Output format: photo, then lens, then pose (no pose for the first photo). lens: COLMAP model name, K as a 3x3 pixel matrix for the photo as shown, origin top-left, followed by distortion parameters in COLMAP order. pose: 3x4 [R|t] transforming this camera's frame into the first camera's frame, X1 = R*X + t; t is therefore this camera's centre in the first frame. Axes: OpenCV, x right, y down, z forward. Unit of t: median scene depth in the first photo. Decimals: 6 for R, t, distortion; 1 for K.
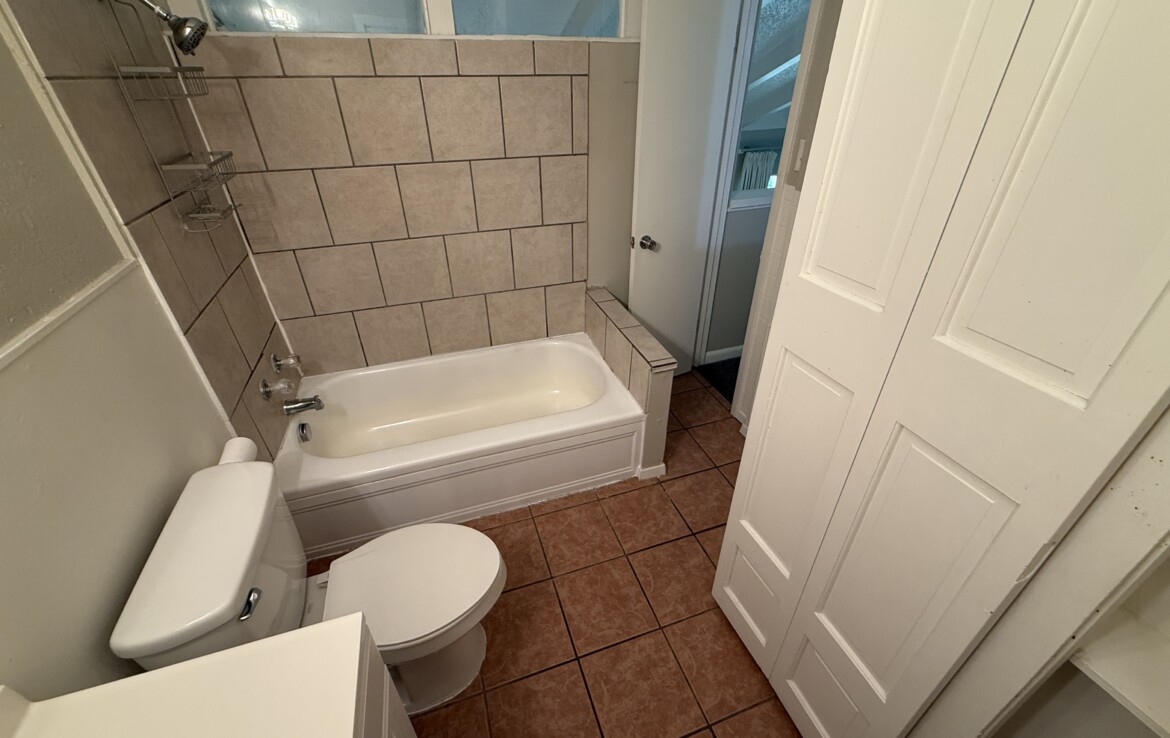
lens RADIAL K [[466.6, 0, 581.7], [0, 466.6, 367.6], [0, 0, 1]] dist [0.000869, 0.000229]
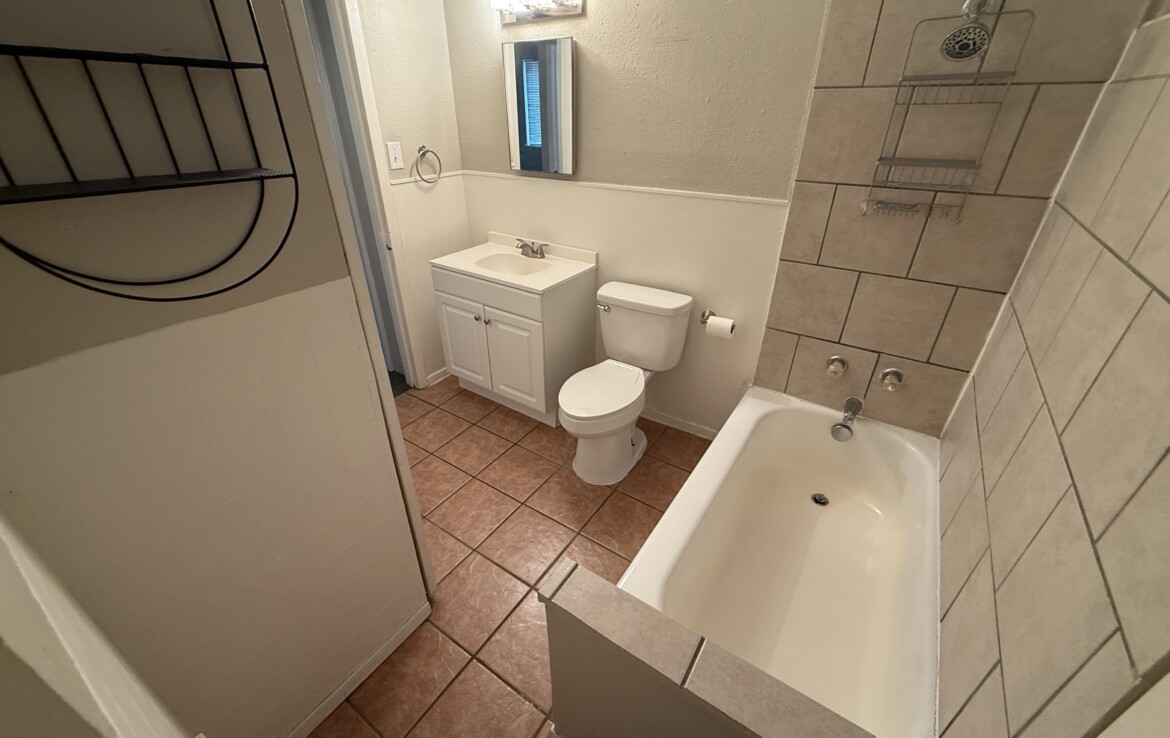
lens RADIAL K [[466.6, 0, 581.7], [0, 466.6, 367.6], [0, 0, 1]] dist [0.000869, 0.000229]
pose [[-0.797075, 0.305865, -0.520690, 0.446911], [-0.311851, 0.529887, 0.788650, -0.732506], [0.517127, 0.790991, -0.326975, 1.217403]]
